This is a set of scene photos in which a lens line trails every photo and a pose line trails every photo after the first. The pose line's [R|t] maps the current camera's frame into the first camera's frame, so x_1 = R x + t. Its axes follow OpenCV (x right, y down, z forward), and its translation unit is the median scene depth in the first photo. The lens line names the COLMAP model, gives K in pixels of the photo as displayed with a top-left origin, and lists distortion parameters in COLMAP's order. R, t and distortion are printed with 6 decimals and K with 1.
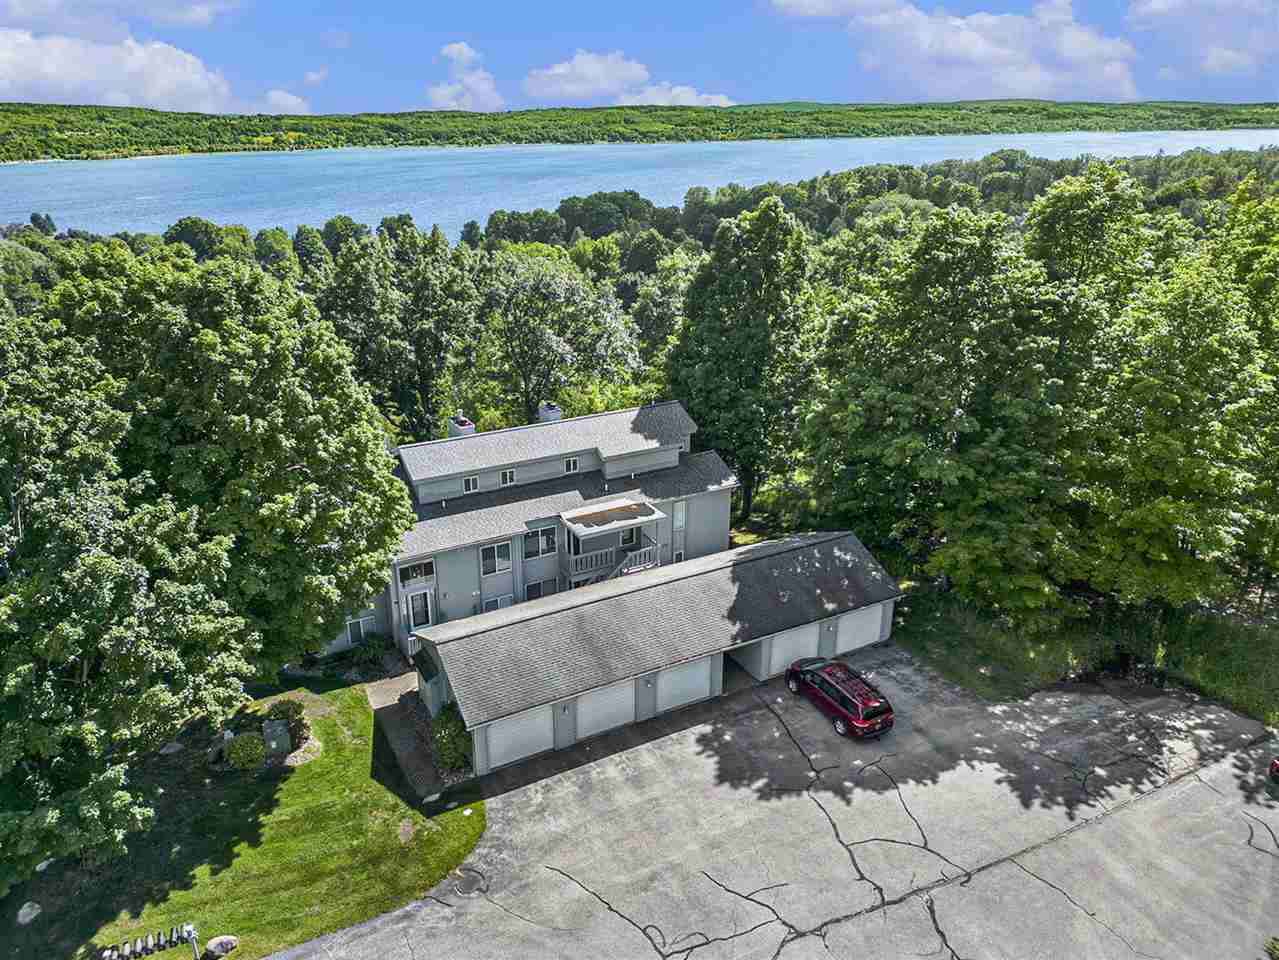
lens RADIAL K [[966.4, 0, 639.5], [0, 966.4, 480.0], [0, 0, 1]] dist [0.084900, -0.096210]
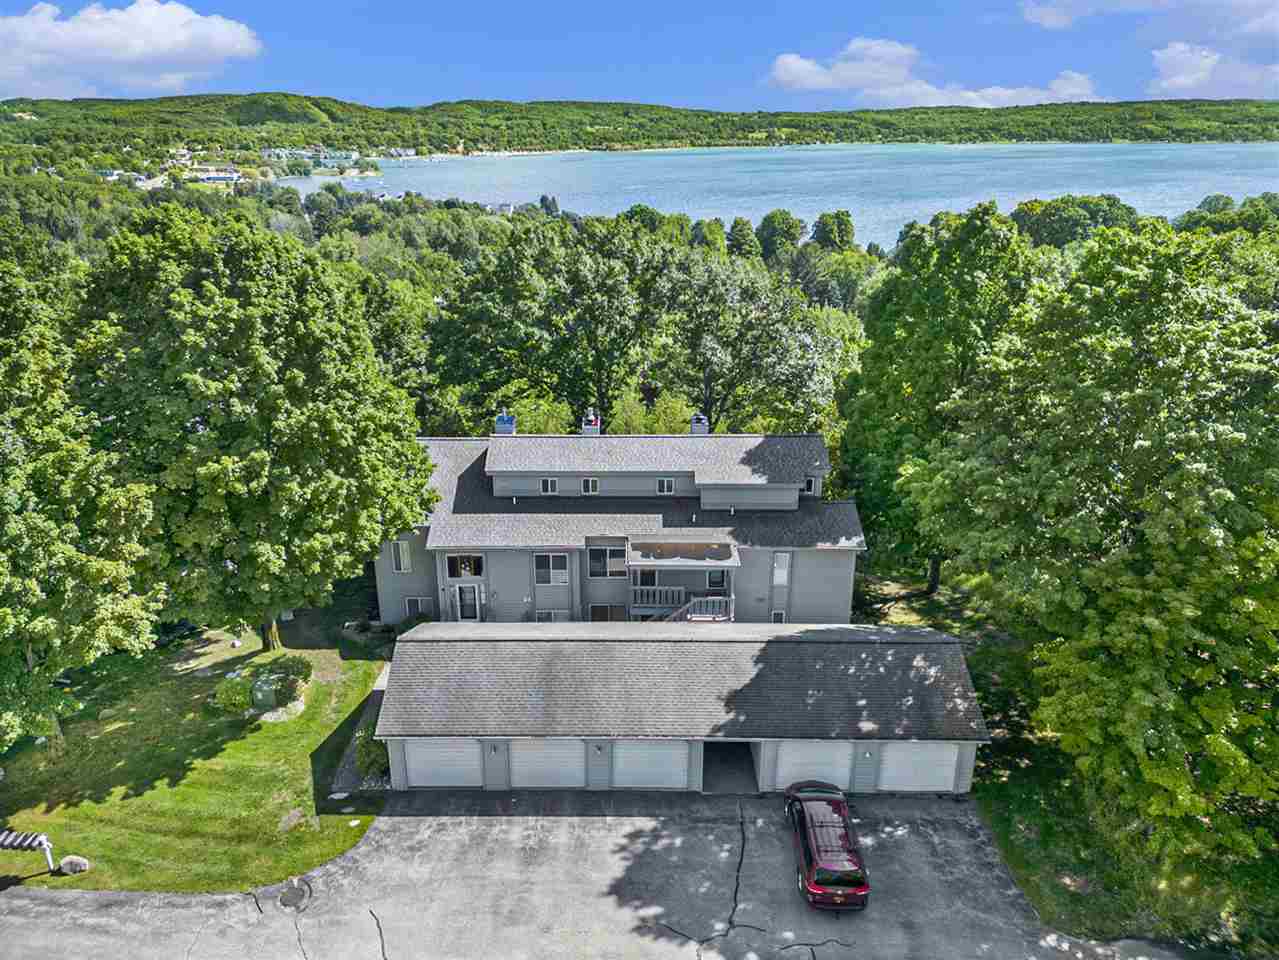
lens RADIAL K [[966.4, 0, 639.5], [0, 966.4, 480.0], [0, 0, 1]] dist [0.084900, -0.096210]
pose [[0.869980, 0.181177, -0.458596, 0.331013], [-0.180685, 0.982493, 0.045383, -0.059509], [0.458789, 0.043379, 0.887486, 0.204141]]
